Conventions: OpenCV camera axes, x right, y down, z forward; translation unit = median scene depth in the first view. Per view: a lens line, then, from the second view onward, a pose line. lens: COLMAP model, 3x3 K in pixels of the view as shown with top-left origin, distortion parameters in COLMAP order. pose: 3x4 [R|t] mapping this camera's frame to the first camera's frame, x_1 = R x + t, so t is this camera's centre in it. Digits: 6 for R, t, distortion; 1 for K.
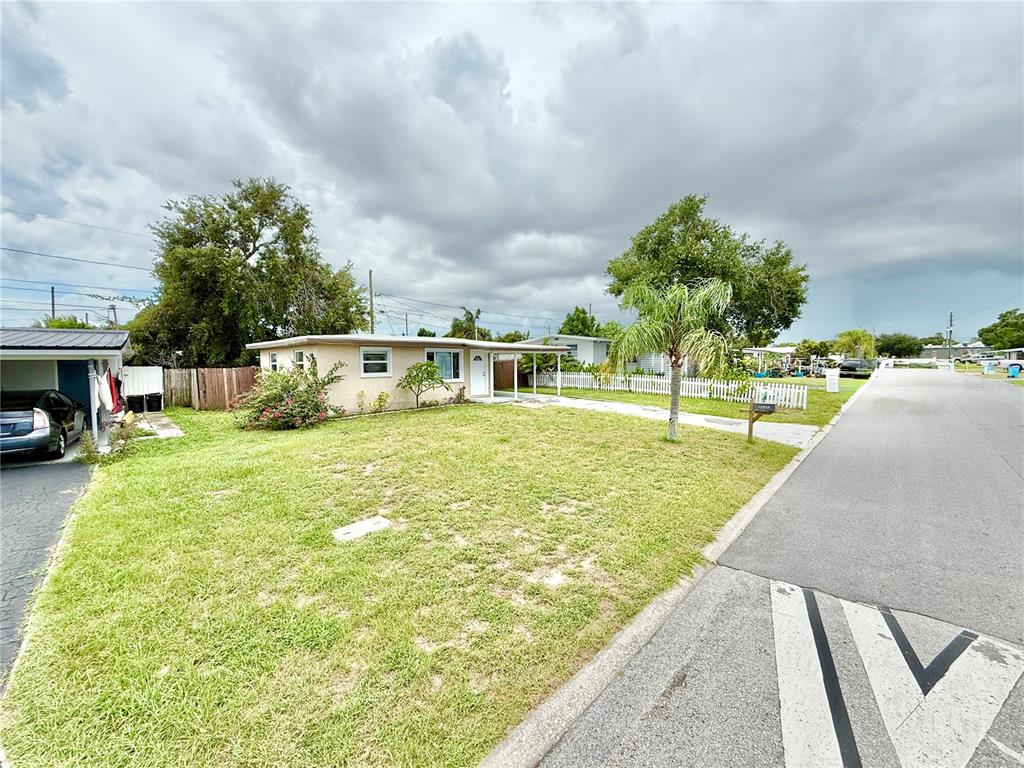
lens RADIAL K [[420.8, 0, 510.1], [0, 420.8, 388.9], [0, 0, 1]] dist [0.002356, -0.000307]
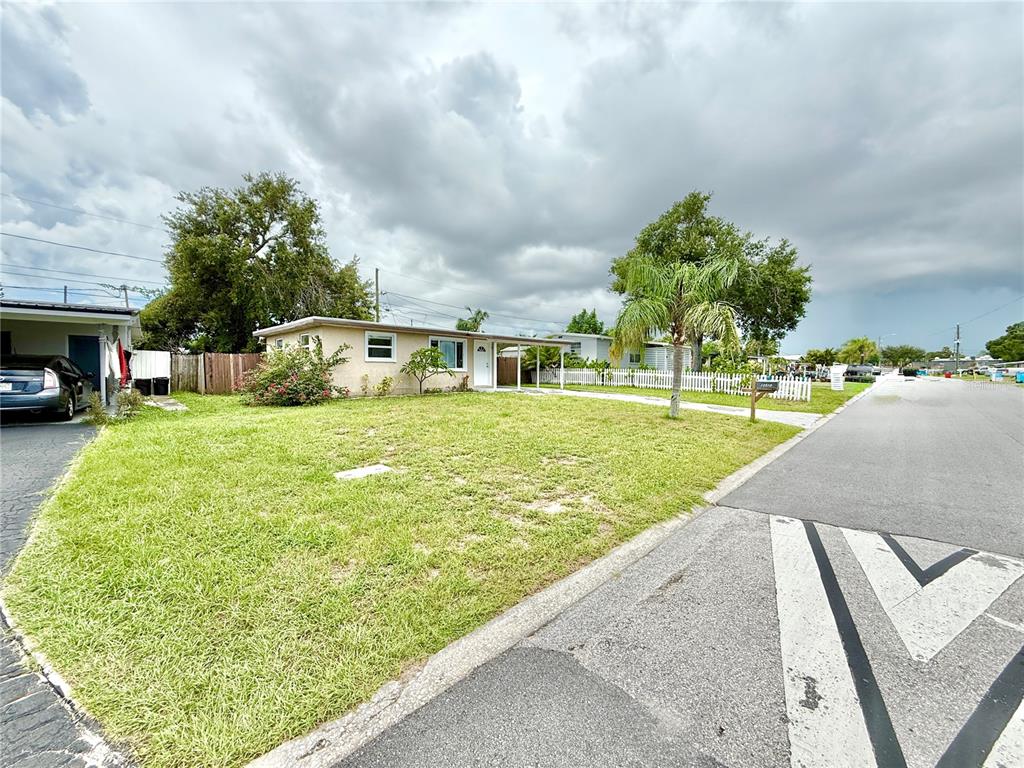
lens RADIAL K [[420.8, 0, 509.7], [0, 420.8, 388.9], [0, 0, 1]] dist [0.002356, -0.000307]
pose [[0.999872, 0.012417, -0.010079, 0.002768], [-0.012679, 0.999571, -0.026384, 0.064676], [0.009747, 0.026509, 0.999601, -0.003741]]
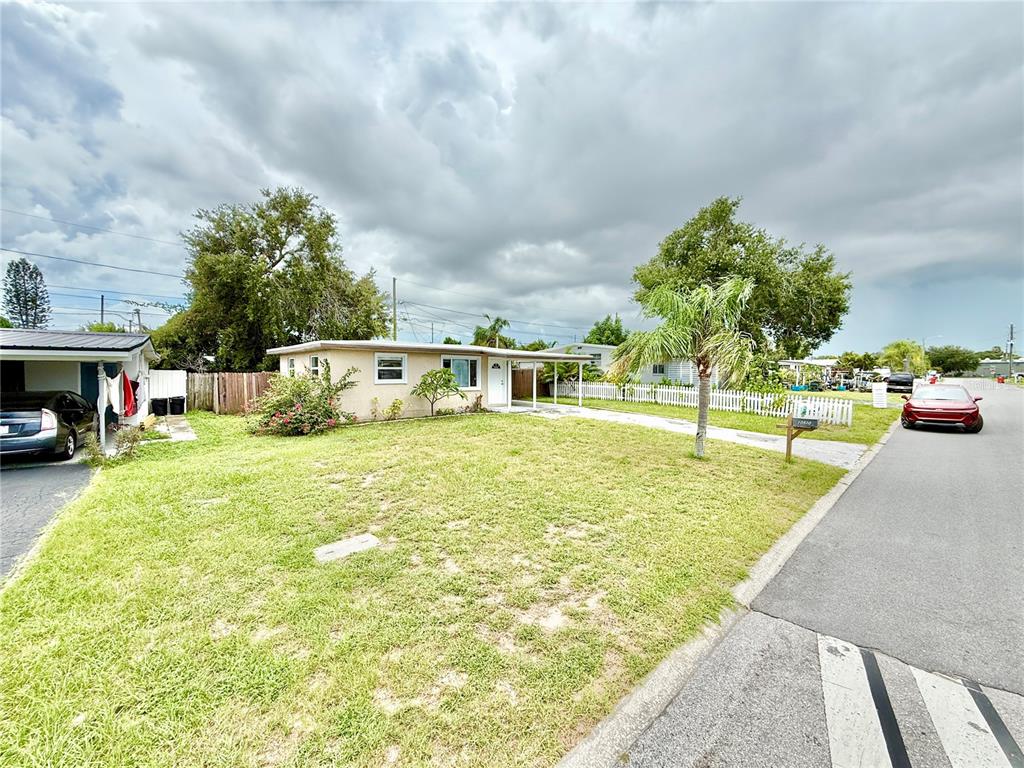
lens RADIAL K [[420.8, 0, 508.6], [0, 420.8, 386.9], [0, 0, 1]] dist [0.002356, -0.000307]
pose [[0.997793, 0.015151, -0.064657, 0.021177], [-0.016942, 0.999485, -0.027239, 0.001542], [0.064211, 0.028274, 0.997536, 0.043578]]
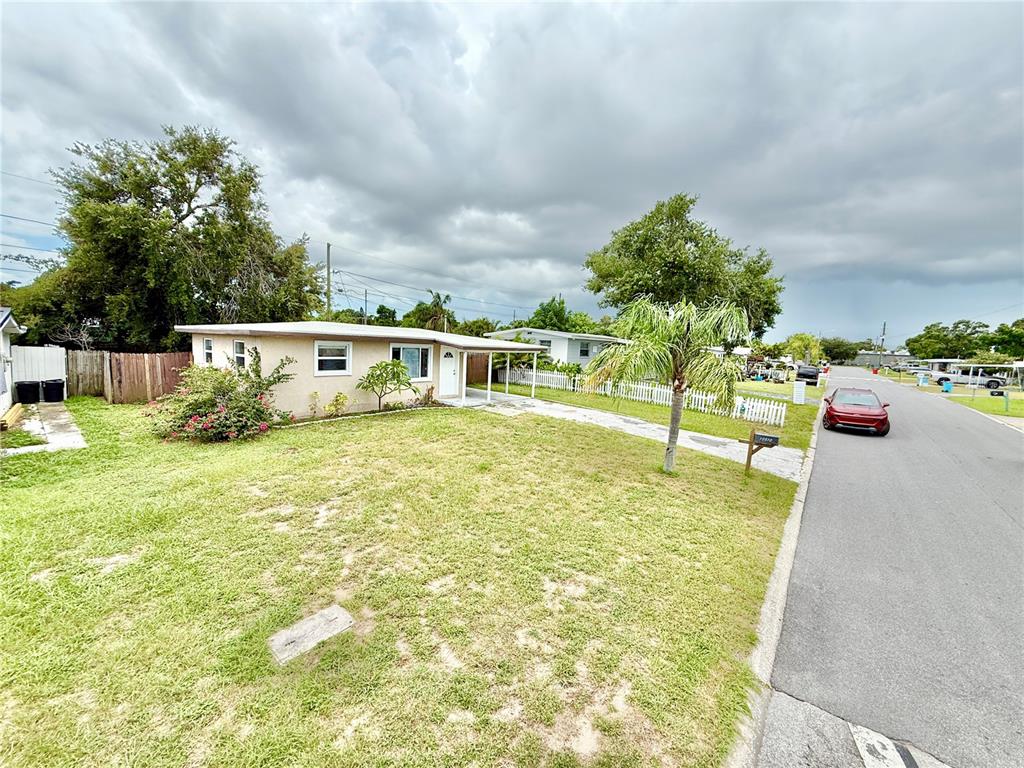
lens RADIAL K [[420.8, 0, 511.5], [0, 420.8, 387.2], [0, 0, 1]] dist [0.002356, -0.000307]
pose [[0.993848, 0.044941, 0.101223, -0.040647], [-0.049021, 0.998067, 0.038189, -0.059893], [-0.099311, -0.042916, 0.994131, 0.103505]]
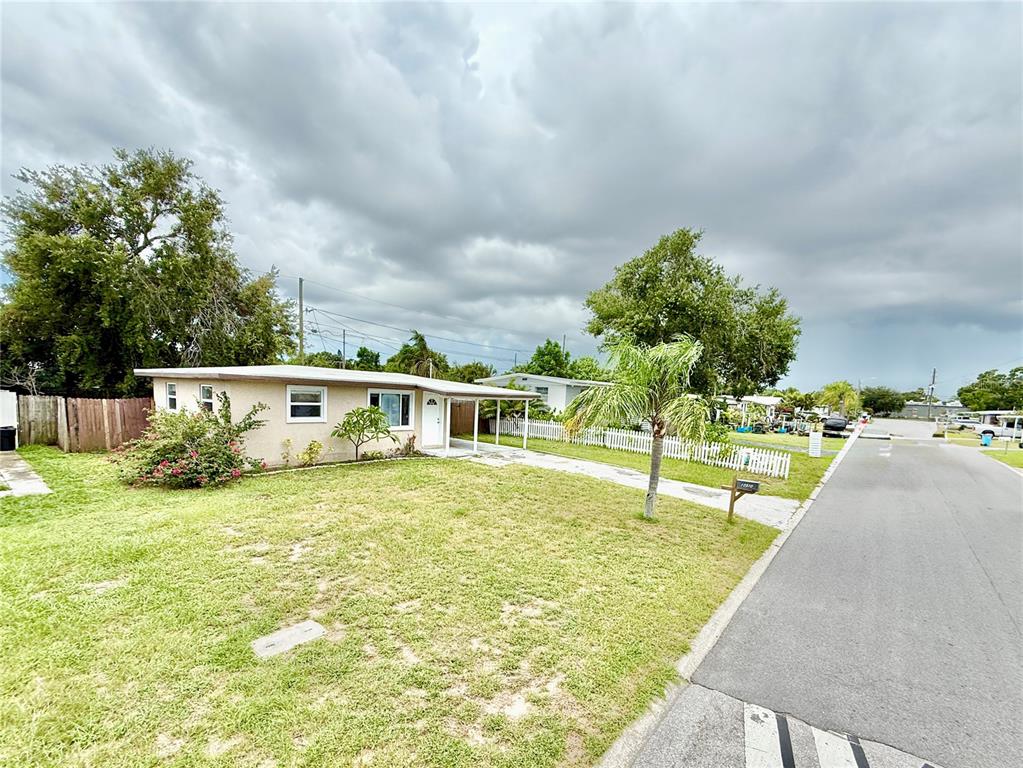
lens RADIAL K [[487.1, 0, 522.7], [0, 487.1, 452.3], [0, 0, 1]] dist [0.004111, -0.002168]
pose [[0.992061, 0.043614, 0.117949, -0.009101], [-0.050442, 0.997182, 0.055534, -0.047953], [-0.115194, -0.061042, 0.991466, 0.003600]]
